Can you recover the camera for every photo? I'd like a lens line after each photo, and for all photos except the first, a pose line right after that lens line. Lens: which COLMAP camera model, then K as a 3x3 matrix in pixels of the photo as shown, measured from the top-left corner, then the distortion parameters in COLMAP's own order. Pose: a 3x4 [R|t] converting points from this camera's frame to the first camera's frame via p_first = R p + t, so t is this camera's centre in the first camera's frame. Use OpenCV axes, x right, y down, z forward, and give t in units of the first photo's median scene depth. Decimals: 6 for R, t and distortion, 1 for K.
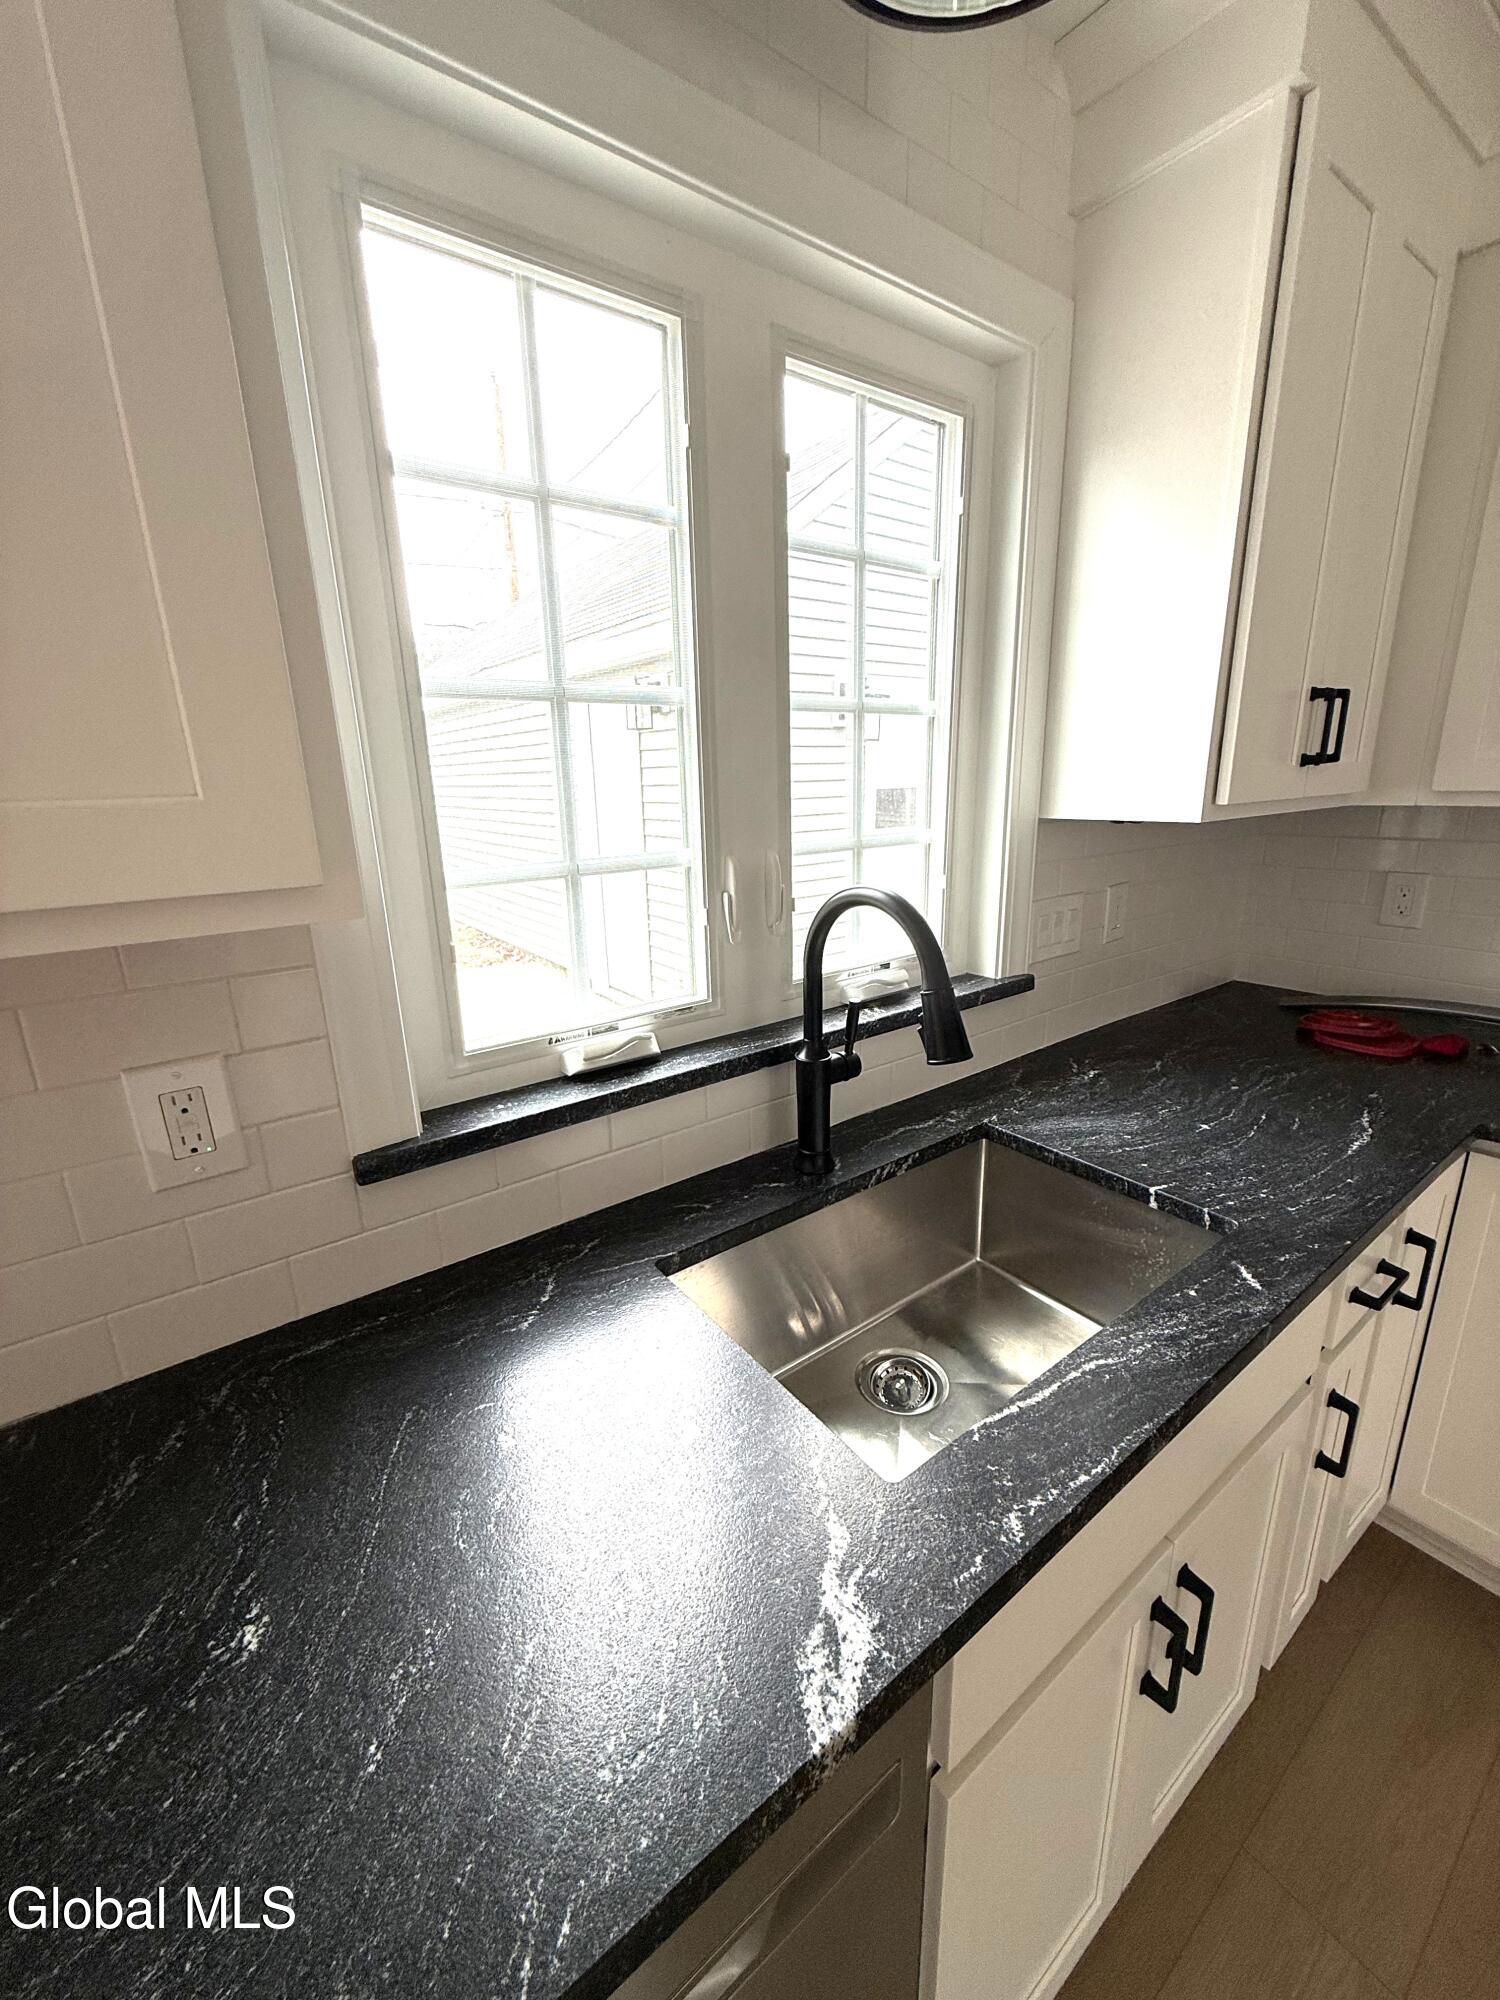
lens RADIAL K [[799.9, 0, 748.8], [0, 799.9, 998.6], [0, 0, 1]] dist [-0.003048, -0.000294]
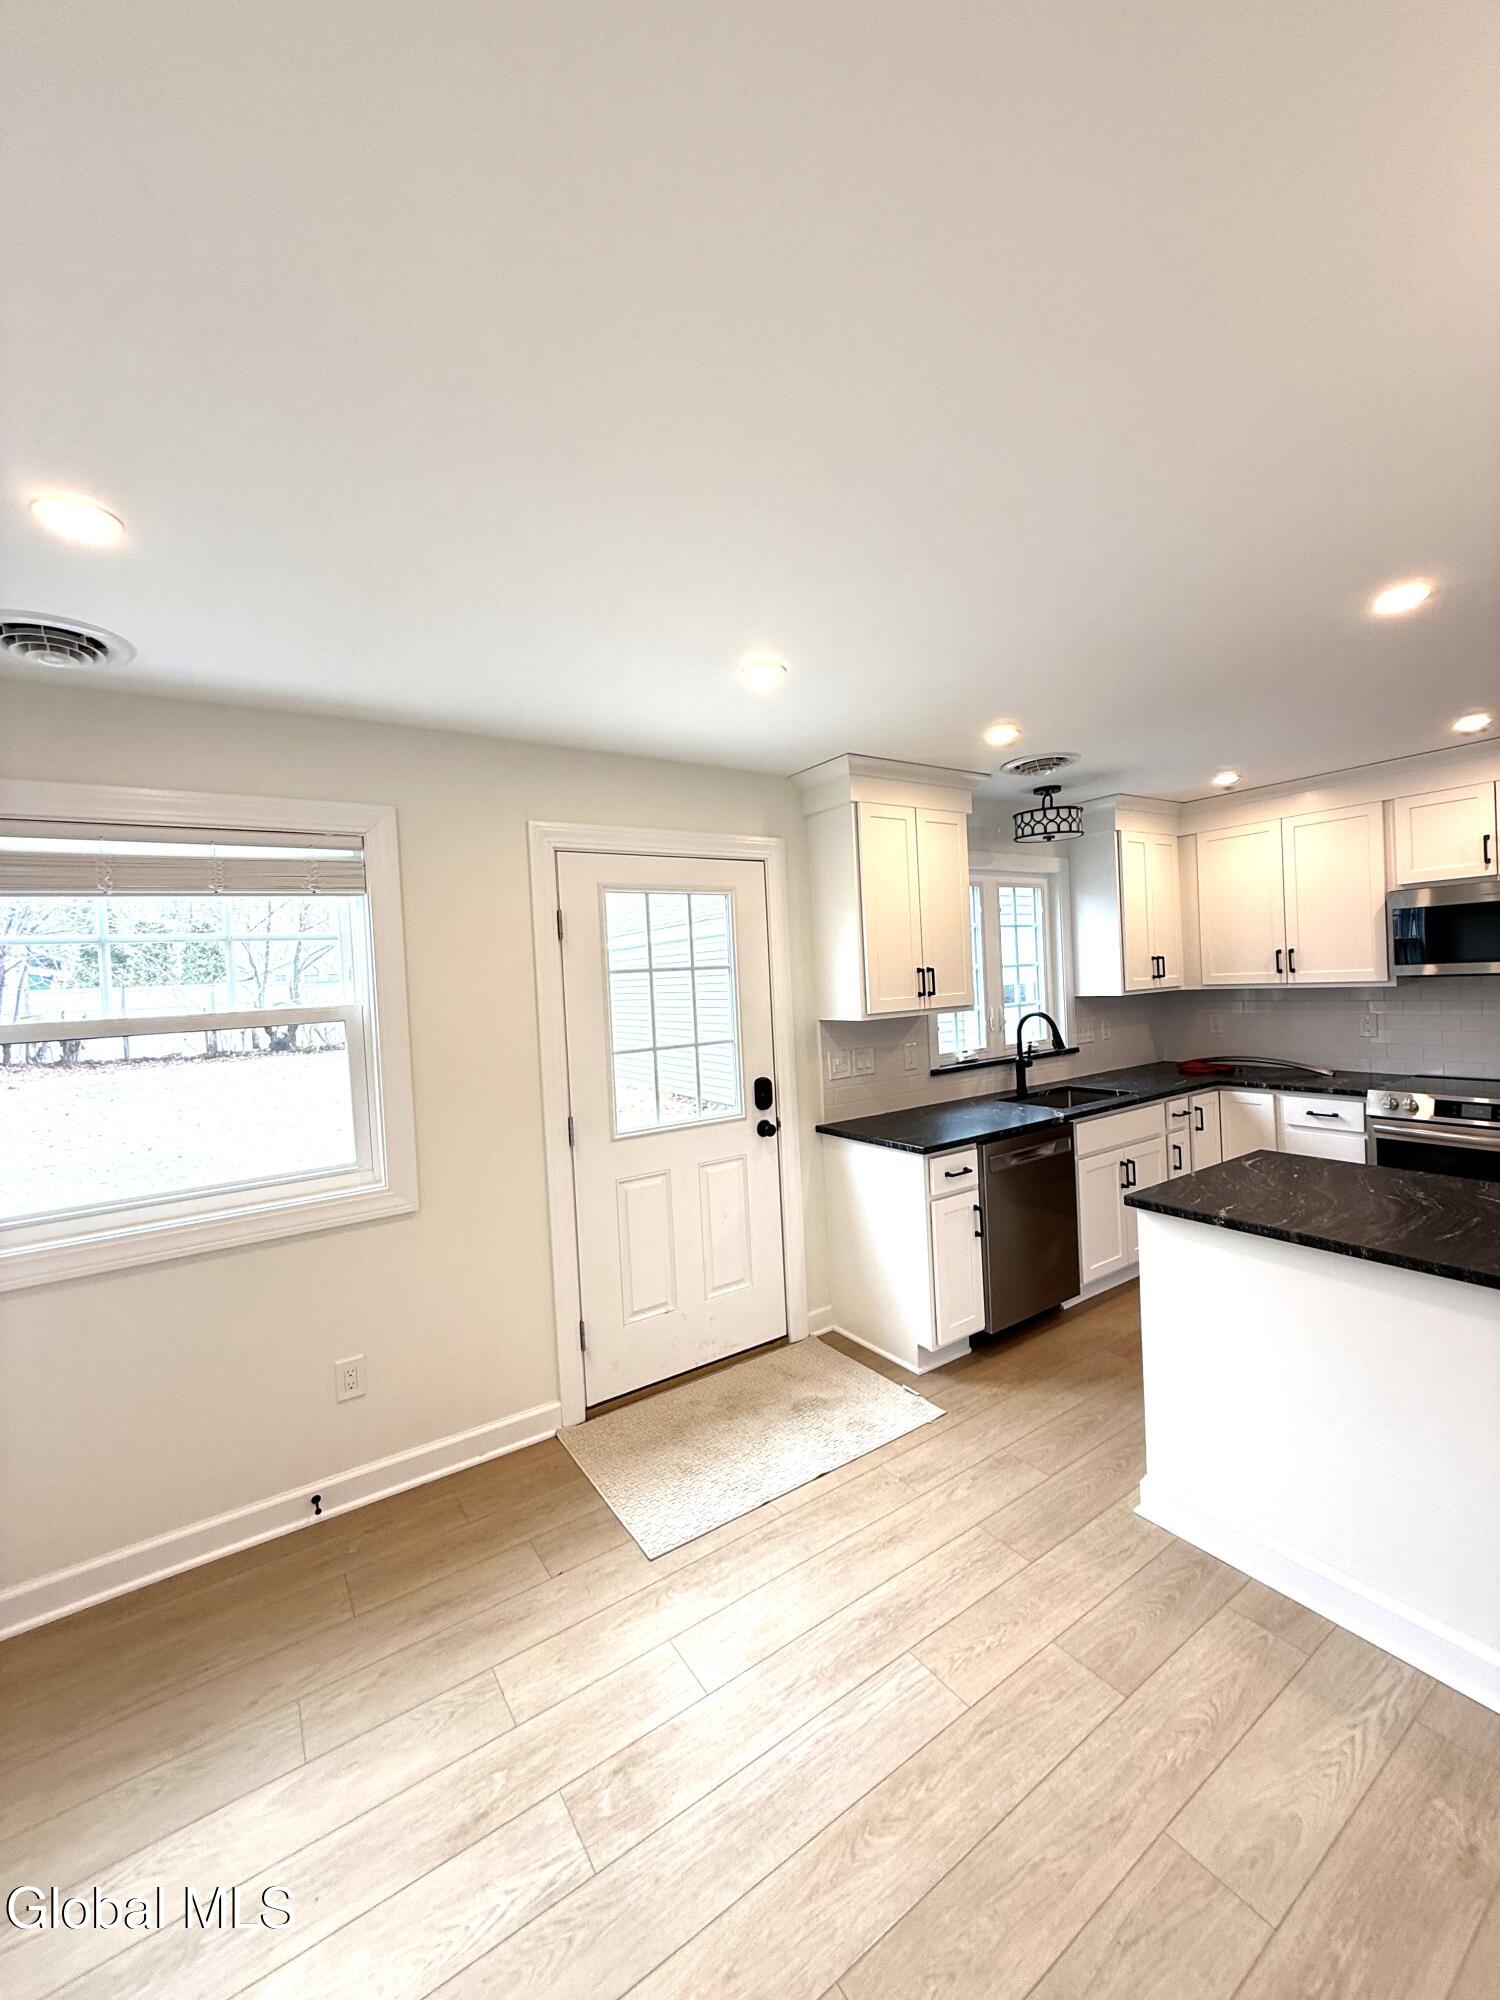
lens RADIAL K [[799.9, 0, 758.9], [0, 799.9, 1000.0], [0, 0, 1]] dist [-0.003048, -0.000294]
pose [[0.999247, -0.025713, -0.029066, -0.908425], [0.017997, 0.970627, -0.239917, 0.600624], [0.034382, 0.239213, 0.970358, -2.414453]]
